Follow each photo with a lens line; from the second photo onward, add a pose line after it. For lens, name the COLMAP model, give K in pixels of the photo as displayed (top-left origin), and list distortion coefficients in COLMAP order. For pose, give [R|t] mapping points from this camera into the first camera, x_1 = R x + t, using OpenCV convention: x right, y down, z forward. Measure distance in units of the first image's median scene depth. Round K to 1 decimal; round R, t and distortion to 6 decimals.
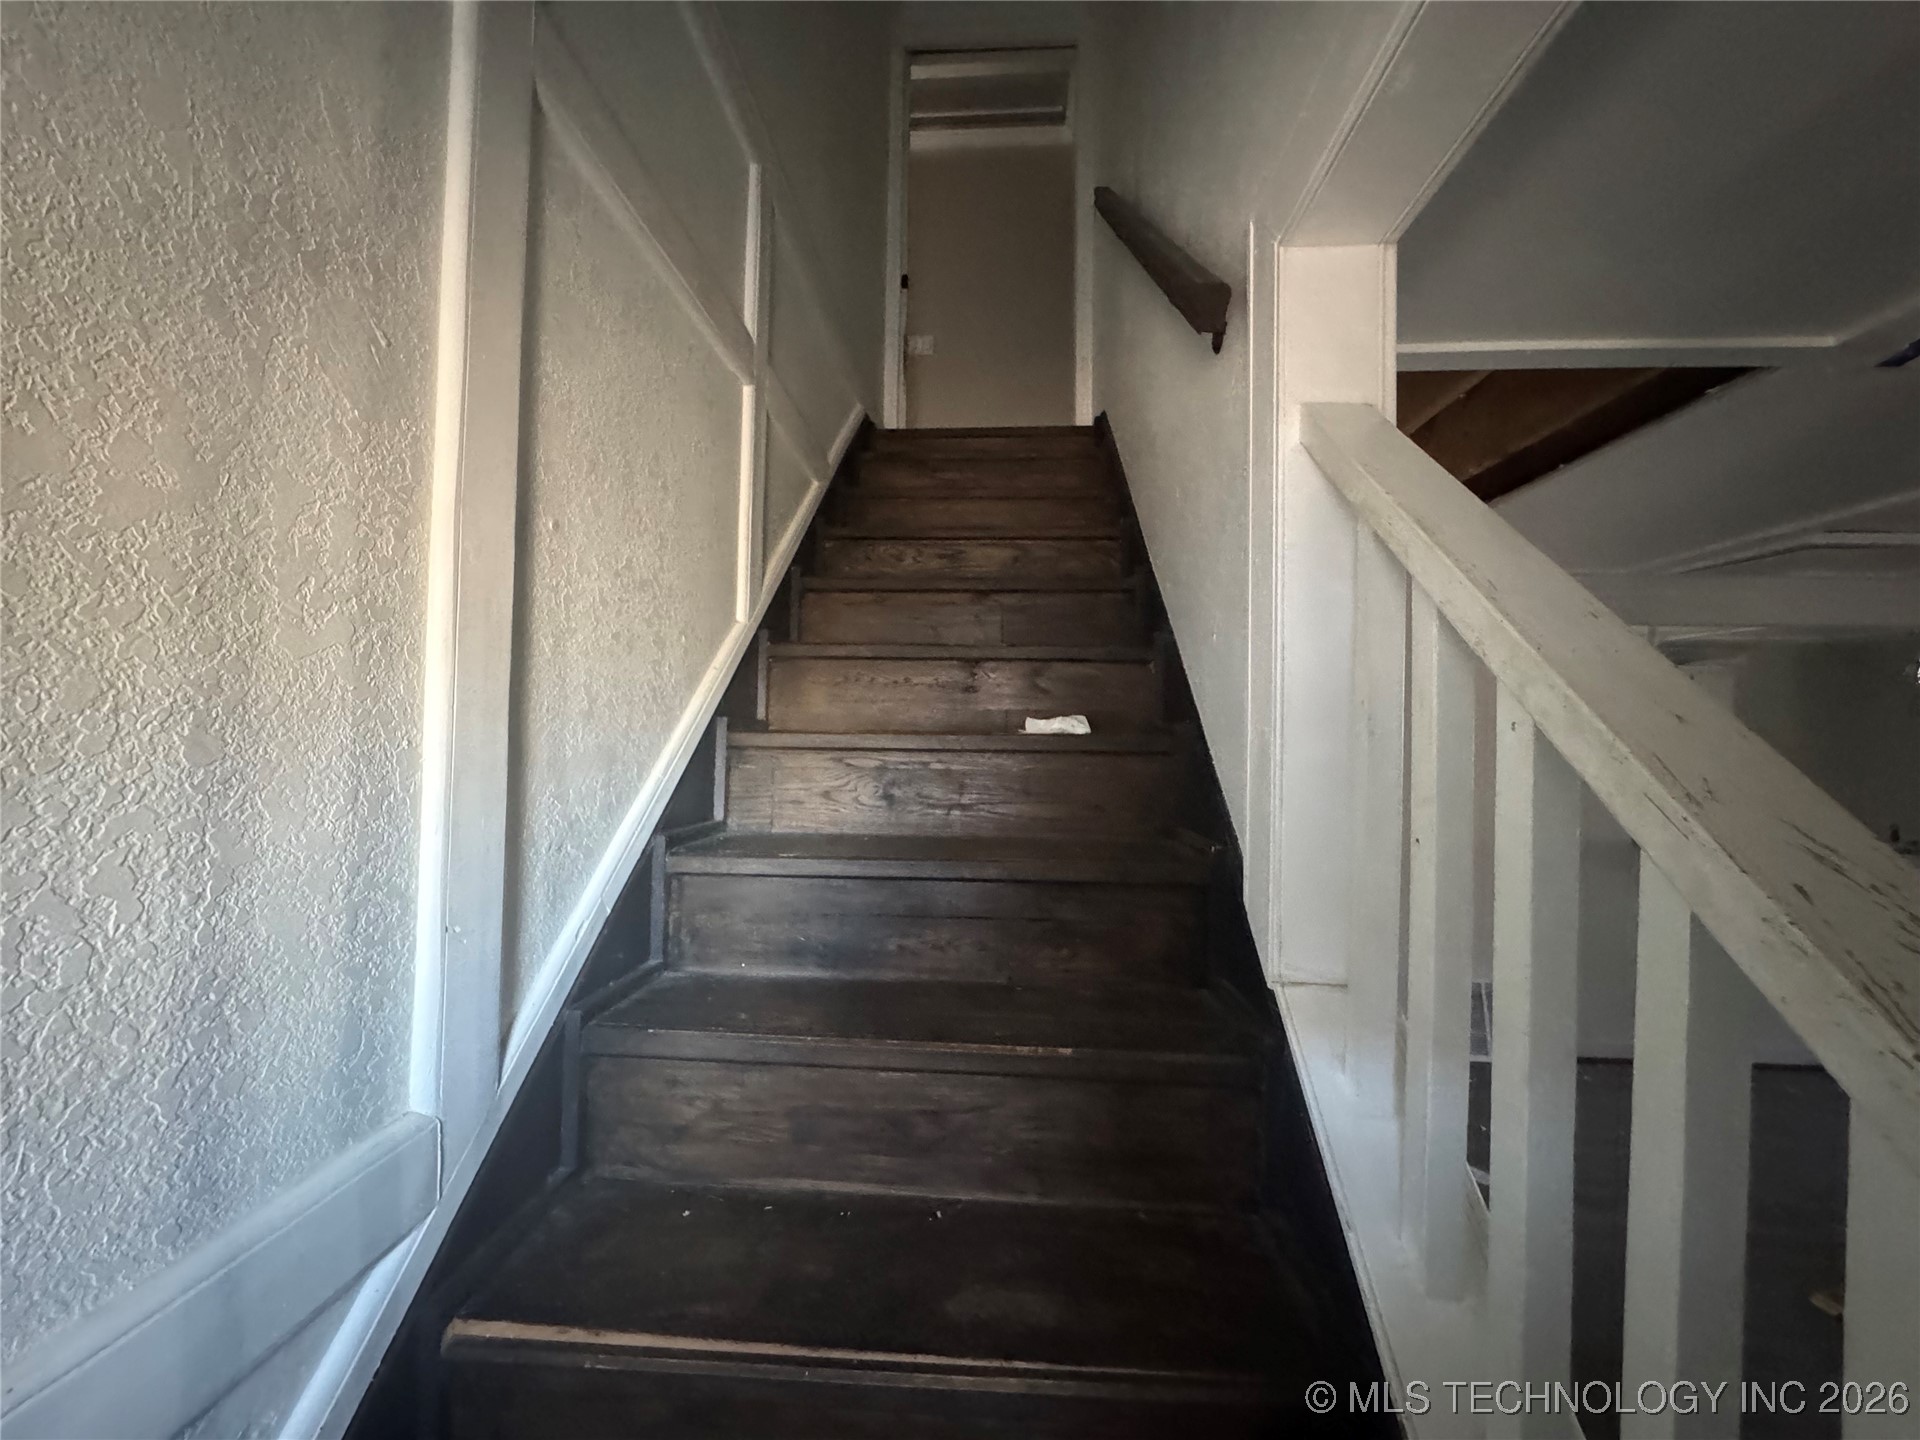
lens RADIAL K [[769.4, 0, 958.2], [0, 769.4, 719.5], [0, 0, 1]] dist [-0.002804, 0.000656]
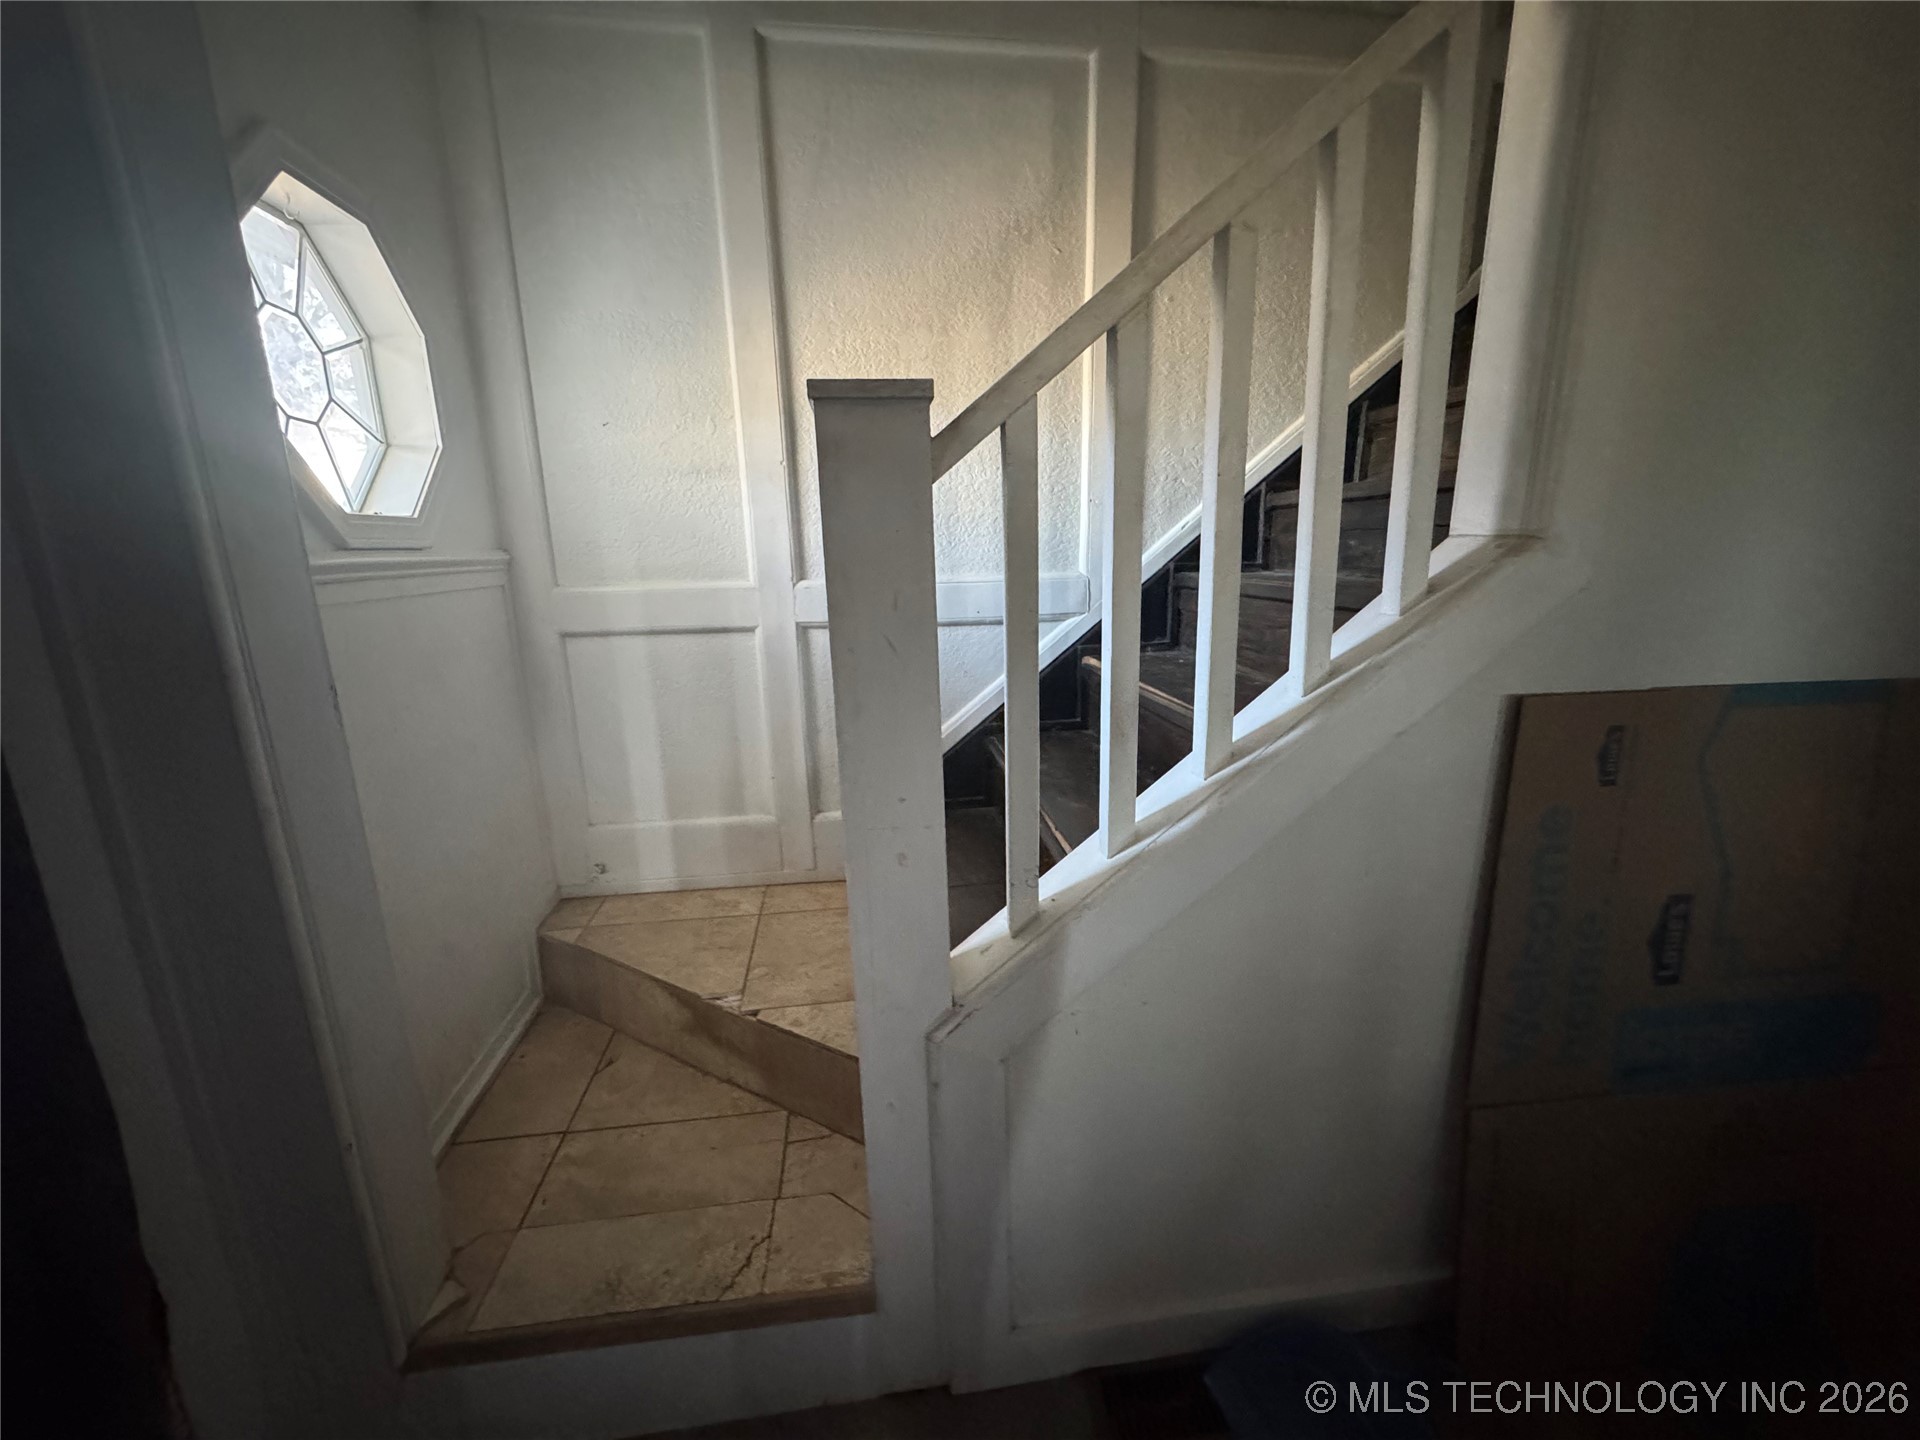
lens RADIAL K [[769.4, 0, 958.2], [0, 769.4, 719.5], [0, 0, 1]] dist [-0.002804, 0.000656]
pose [[0.184294, 0.187140, -0.964891, 1.816433], [0.041126, 0.979378, 0.197805, 0.472885], [0.982010, -0.076136, 0.172797, 0.117331]]
